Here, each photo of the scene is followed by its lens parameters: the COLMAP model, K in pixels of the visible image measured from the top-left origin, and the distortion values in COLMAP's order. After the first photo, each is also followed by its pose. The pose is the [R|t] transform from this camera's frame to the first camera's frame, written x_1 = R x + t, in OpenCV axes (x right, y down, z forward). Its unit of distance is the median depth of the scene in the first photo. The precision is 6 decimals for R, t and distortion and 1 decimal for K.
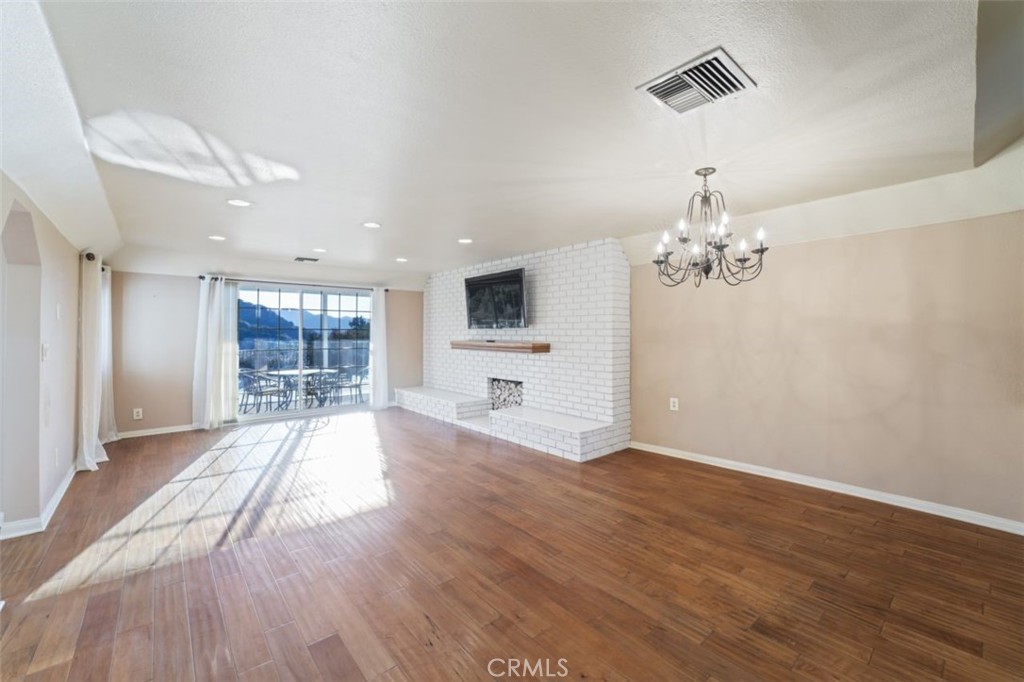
lens RADIAL K [[414.0, 0, 512.8], [0, 414.0, 318.3], [0, 0, 1]] dist [-0.001825, -0.000011]
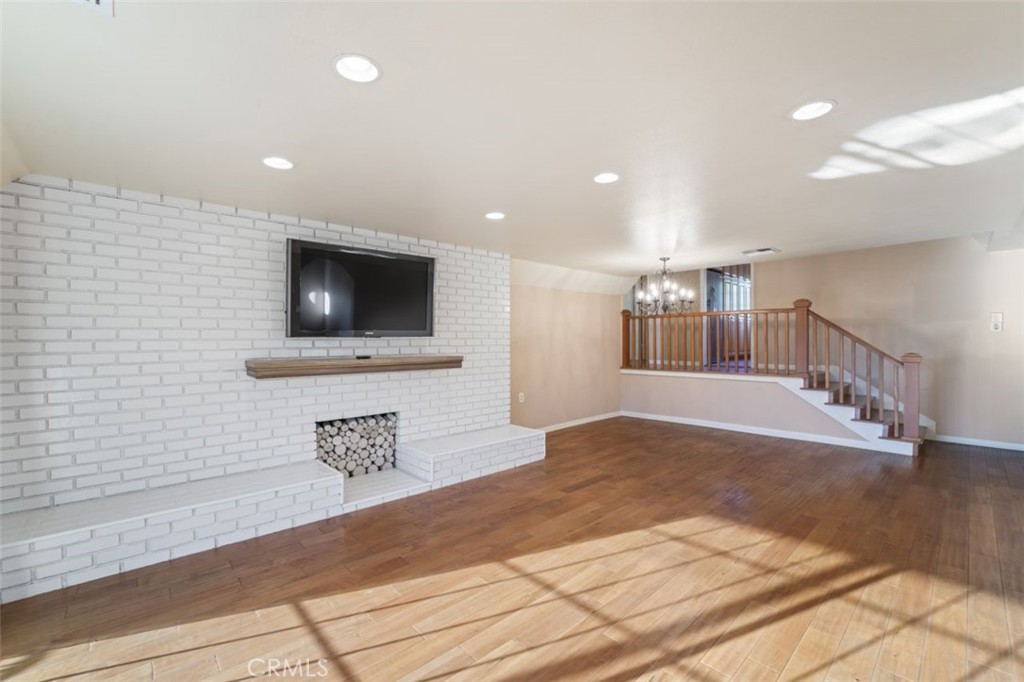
lens RADIAL K [[420.9, 0, 512.0], [0, 420.9, 341.0], [0, 0, 1]] dist [-0.001461, -0.000253]
pose [[-0.021959, 0.001686, 0.999757, -0.888487], [-0.025802, 0.999665, -0.002253, 0.034426], [-0.999426, -0.025845, -0.021908, 1.027661]]
